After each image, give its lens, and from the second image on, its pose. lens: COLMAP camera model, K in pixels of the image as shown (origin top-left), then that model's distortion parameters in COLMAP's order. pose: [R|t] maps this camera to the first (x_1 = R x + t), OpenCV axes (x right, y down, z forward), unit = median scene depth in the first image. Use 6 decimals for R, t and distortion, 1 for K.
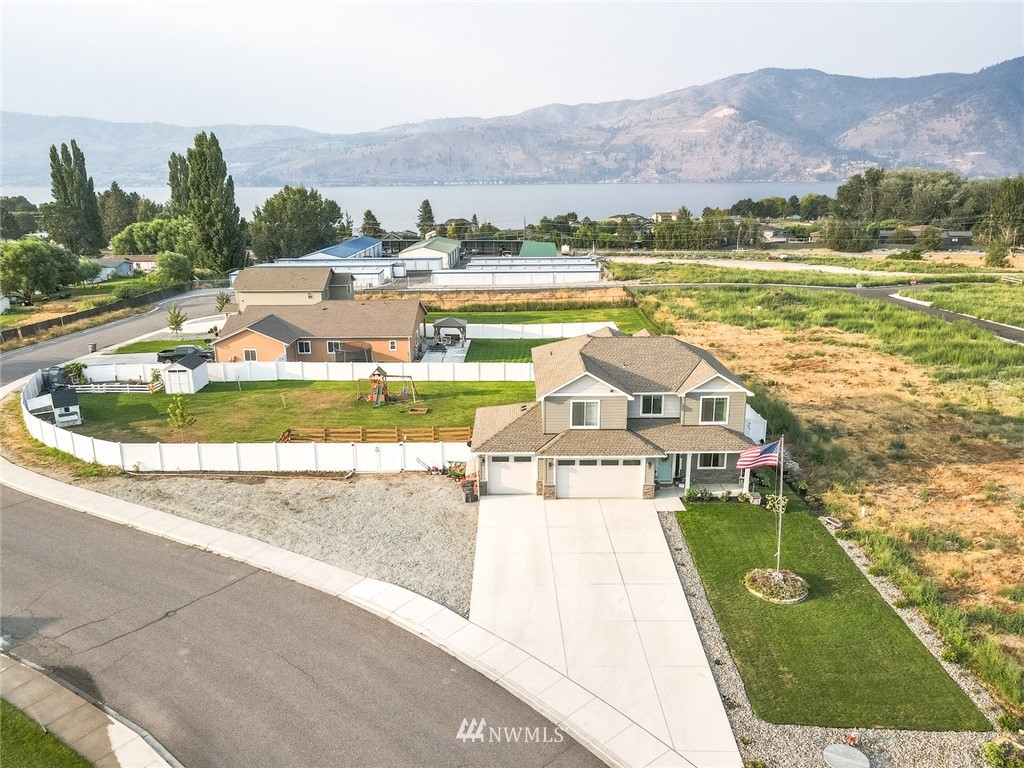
lens RADIAL K [[749.0, 0, 504.5], [0, 749.0, 384.8], [0, 0, 1]] dist [0.011663, 0.002311]
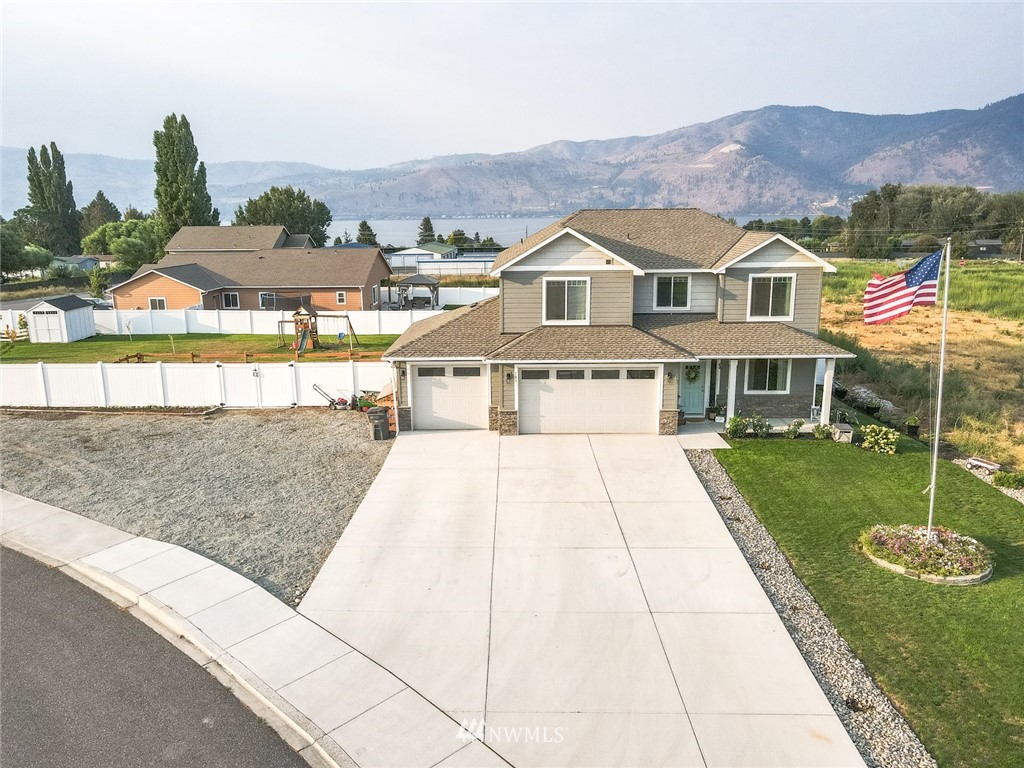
lens RADIAL K [[749.0, 0, 504.5], [0, 749.0, 384.8], [0, 0, 1]] dist [0.011663, 0.002311]
pose [[0.999942, 0.002218, -0.010580, 0.016056], [-0.002698, 0.998958, -0.045563, 0.035527], [0.010468, 0.045589, 0.998905, 0.096124]]
